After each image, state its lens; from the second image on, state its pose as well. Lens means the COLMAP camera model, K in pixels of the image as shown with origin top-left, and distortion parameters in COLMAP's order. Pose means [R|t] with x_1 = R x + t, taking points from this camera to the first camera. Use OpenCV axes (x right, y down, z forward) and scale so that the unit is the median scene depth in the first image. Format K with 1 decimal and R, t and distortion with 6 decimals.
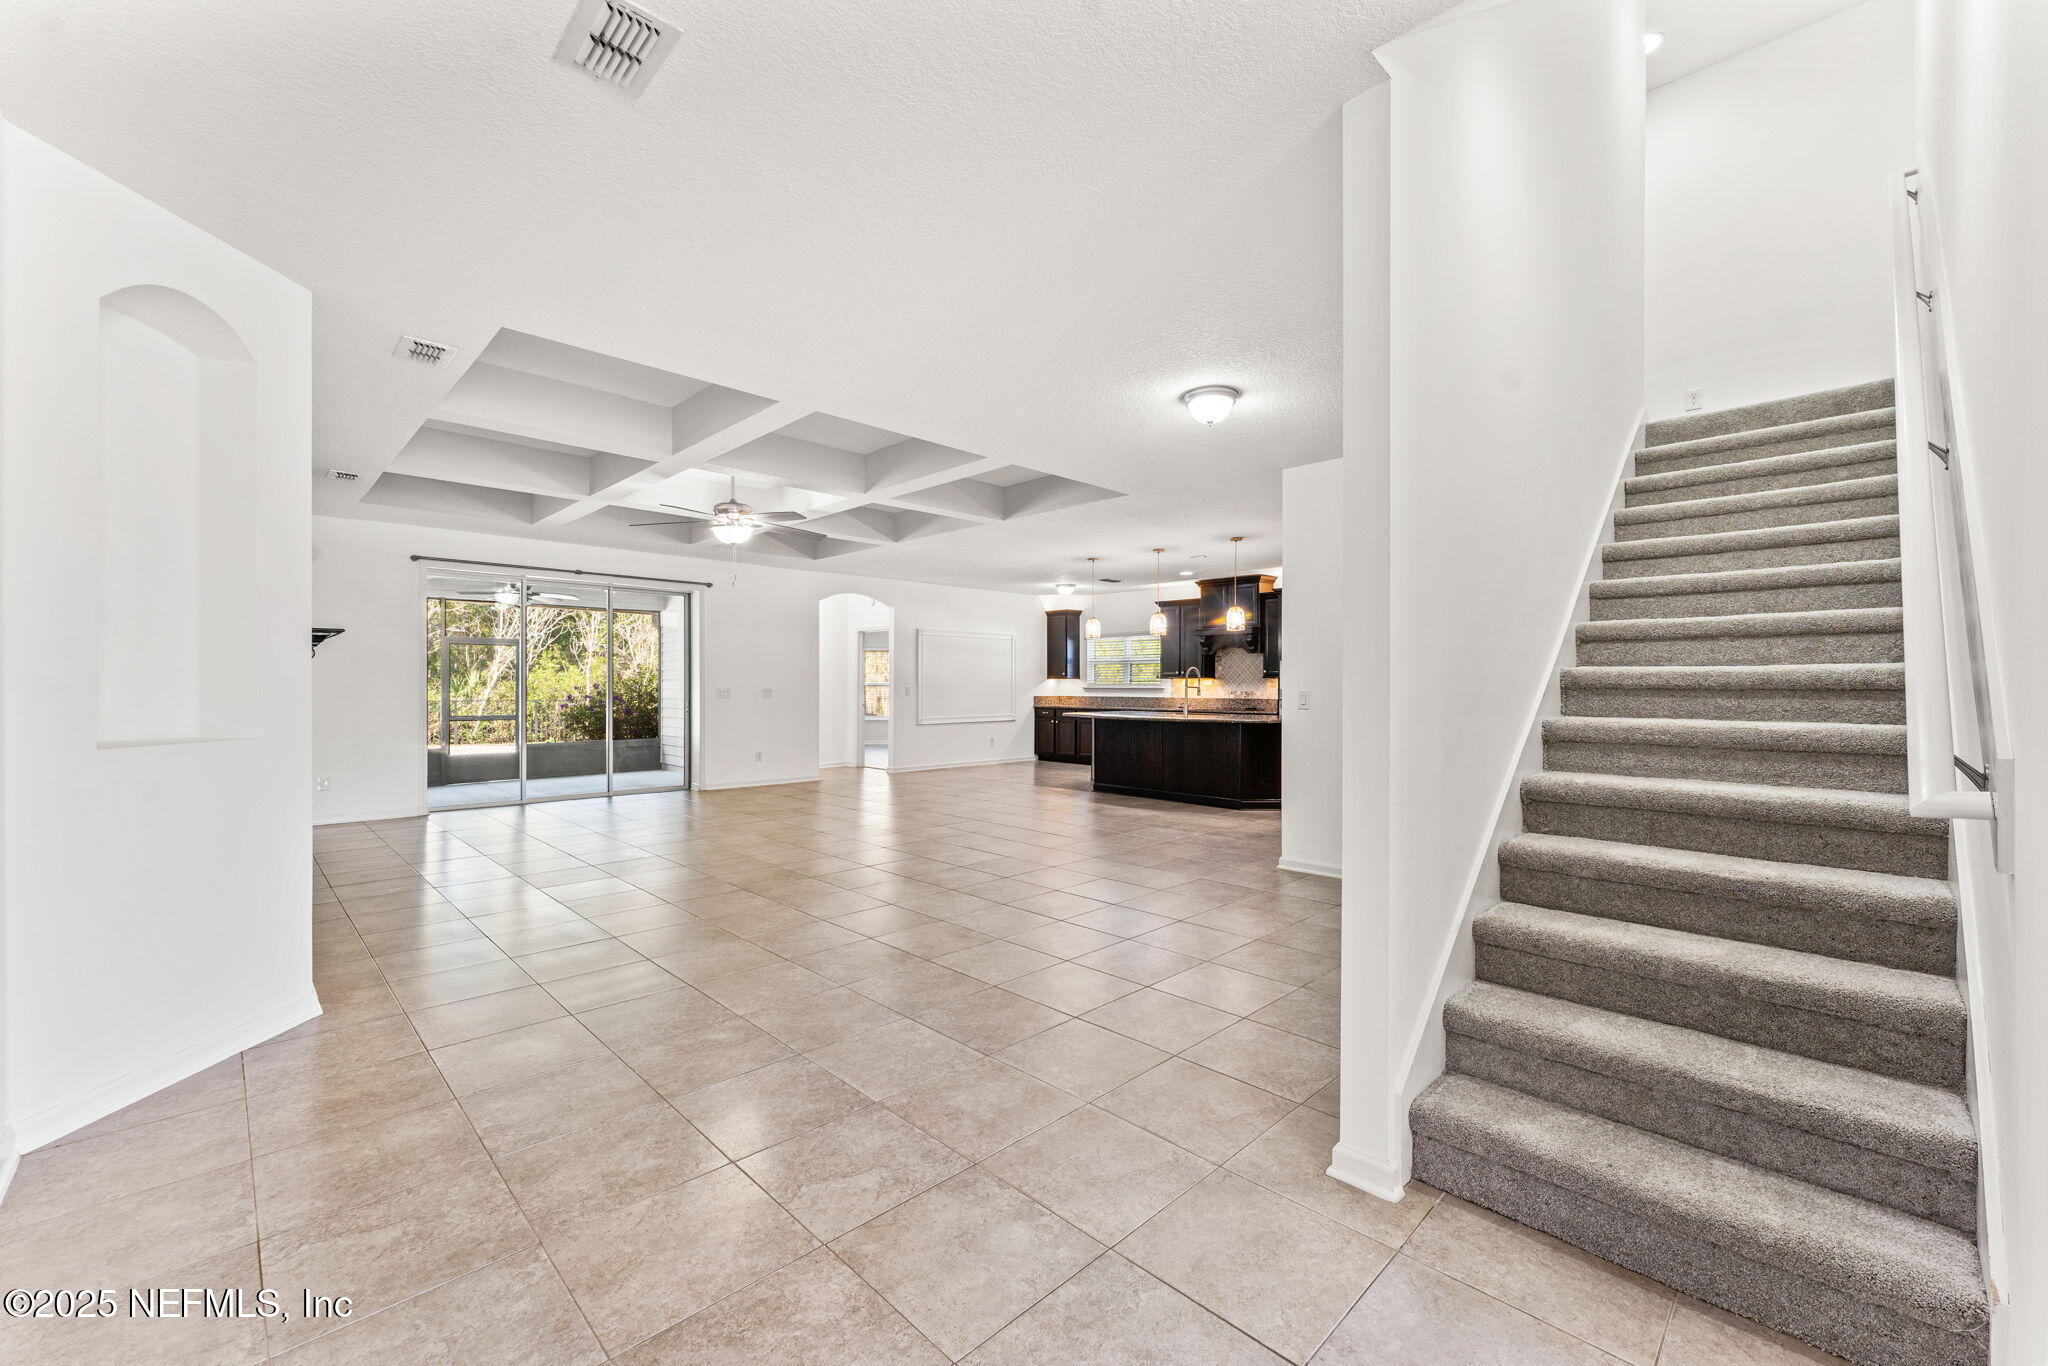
lens RADIAL K [[818.9, 0, 1033.8], [0, 818.9, 688.3], [0, 0, 1]] dist [0.001133, 0.000200]
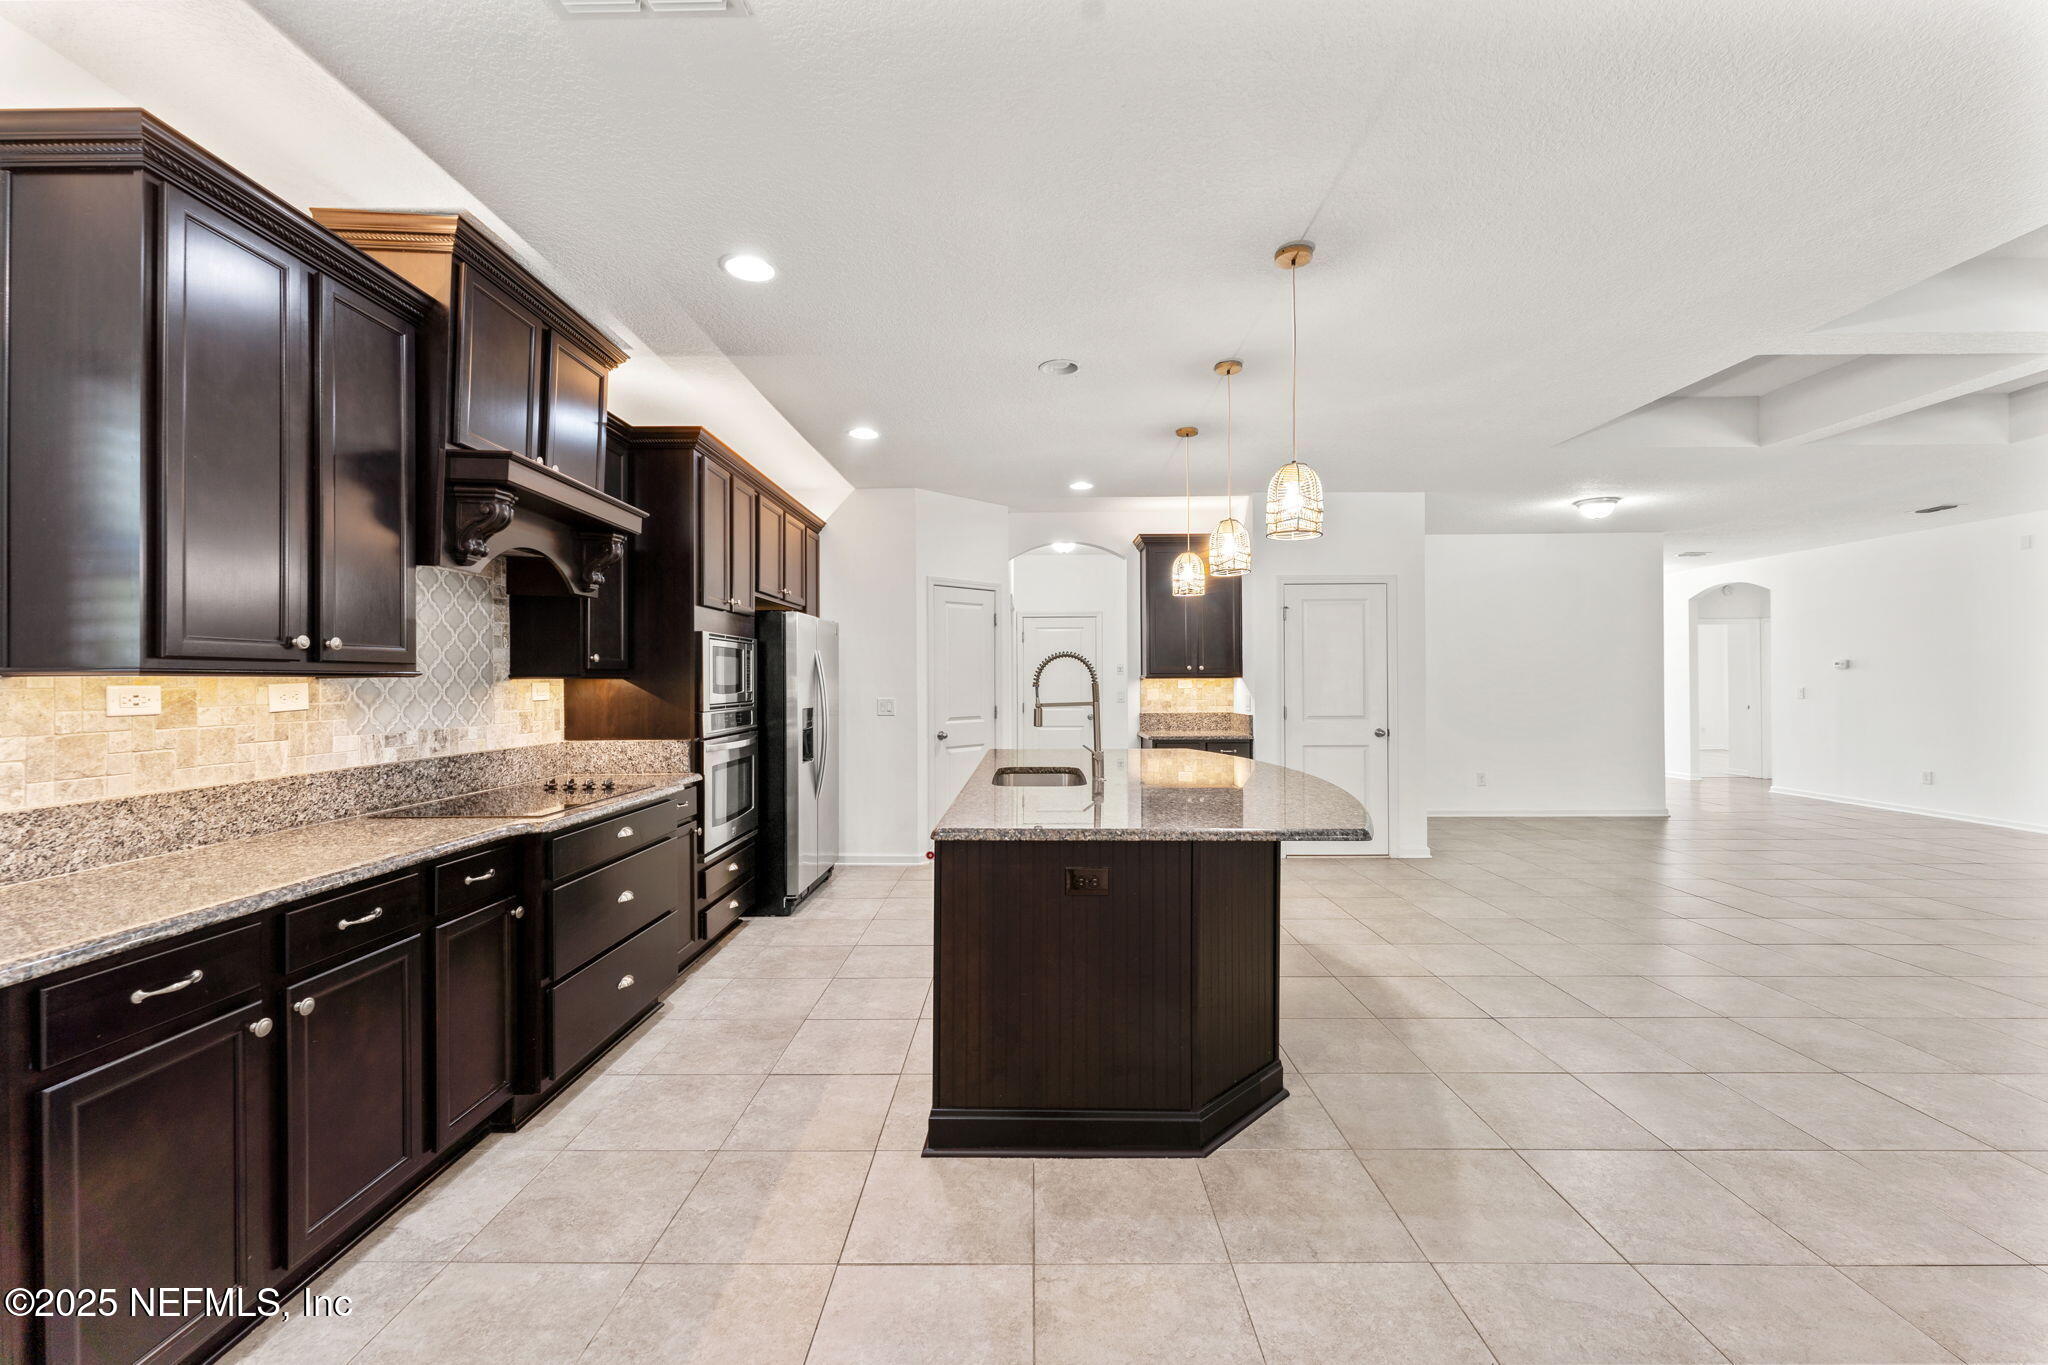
lens RADIAL K [[818.9, 0, 1023.4], [0, 818.9, 672.7], [0, 0, 1]] dist [0.001133, 0.000200]
pose [[-0.695181, 0.012936, 0.718718, -0.057453], [0.010267, 0.999915, -0.008067, -0.011193], [-0.718762, 0.001771, -0.695254, 1.162079]]
